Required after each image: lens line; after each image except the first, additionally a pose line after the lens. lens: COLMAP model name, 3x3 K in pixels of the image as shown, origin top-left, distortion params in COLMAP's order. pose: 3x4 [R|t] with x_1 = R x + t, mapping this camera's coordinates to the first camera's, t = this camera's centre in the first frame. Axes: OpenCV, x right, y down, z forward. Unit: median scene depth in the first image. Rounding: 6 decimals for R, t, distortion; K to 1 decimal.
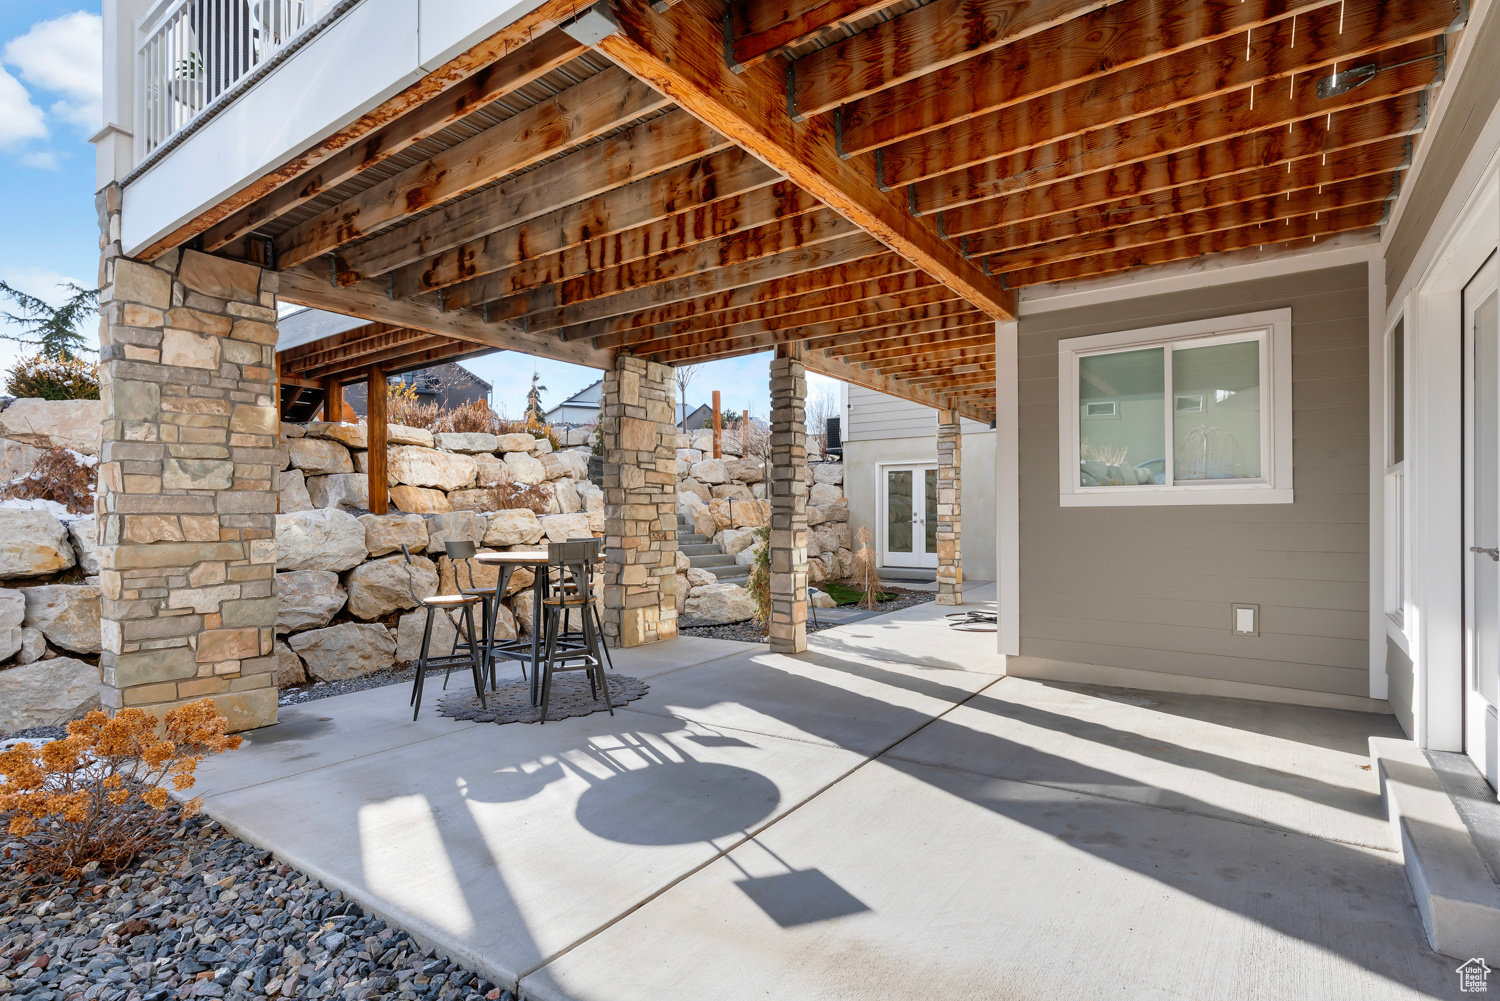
lens RADIAL K [[742.5, 0, 750.0], [0, 742.5, 500.5], [0, 0, 1]] dist [0.000048, -0.000003]
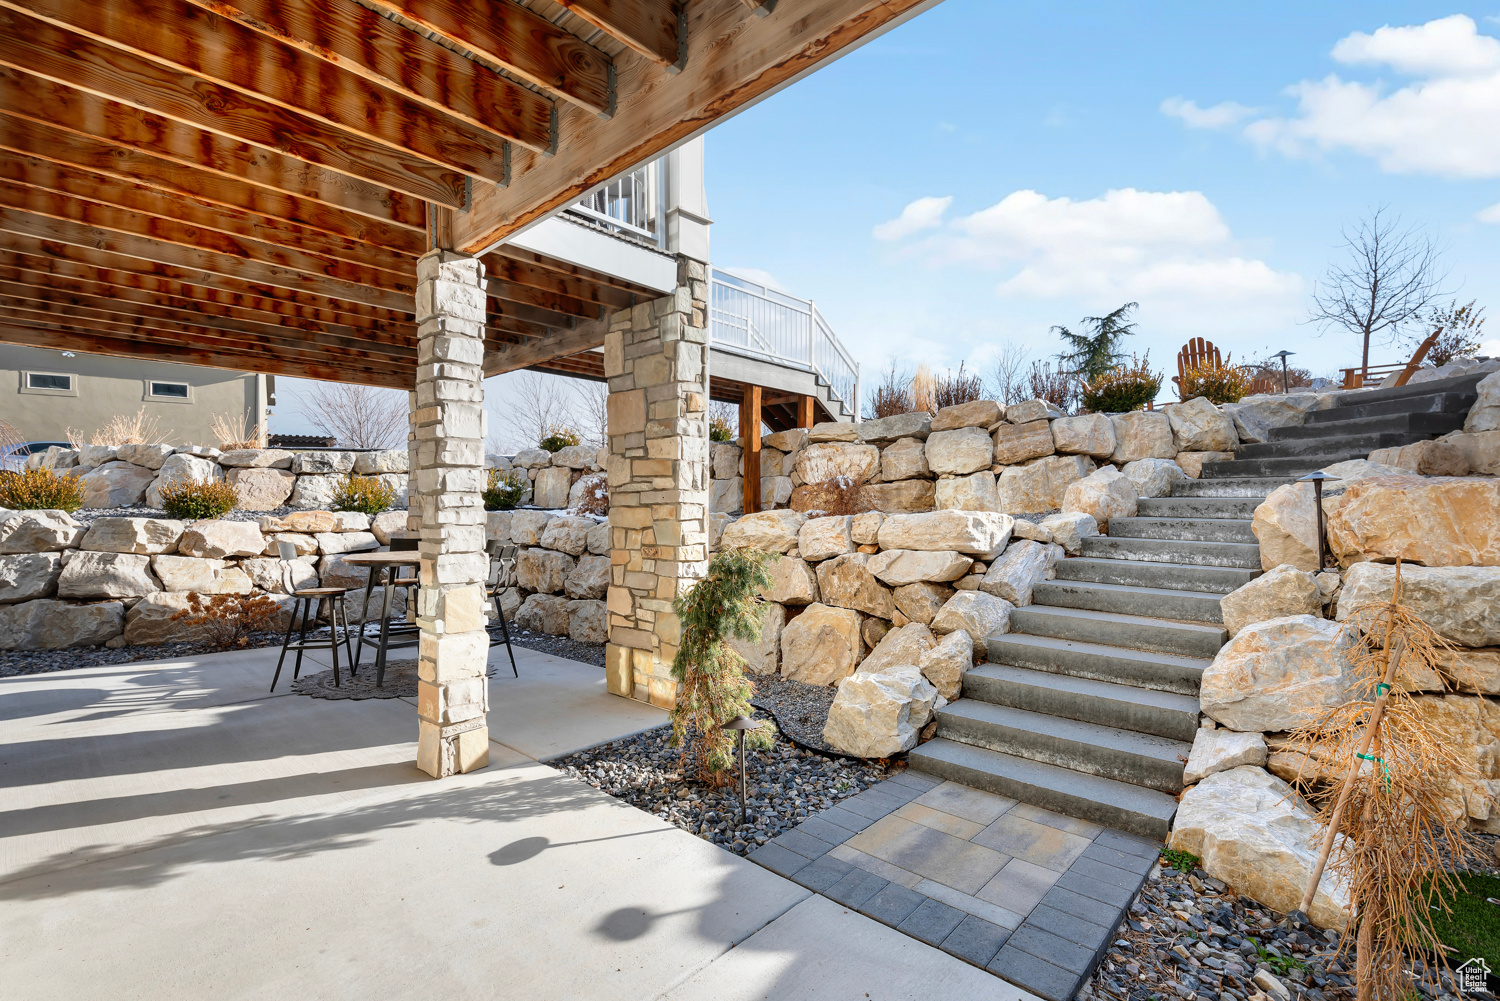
lens RADIAL K [[681.9, 0, 750.0], [0, 681.9, 500.5], [0, 0, 1]] dist [-0.000502, -0.000043]
pose [[-0.129002, -0.005063, -0.991631, 0.493391], [0.017838, 0.999813, -0.007425, 0.005912], [0.991484, -0.018647, -0.128887, 1.190605]]
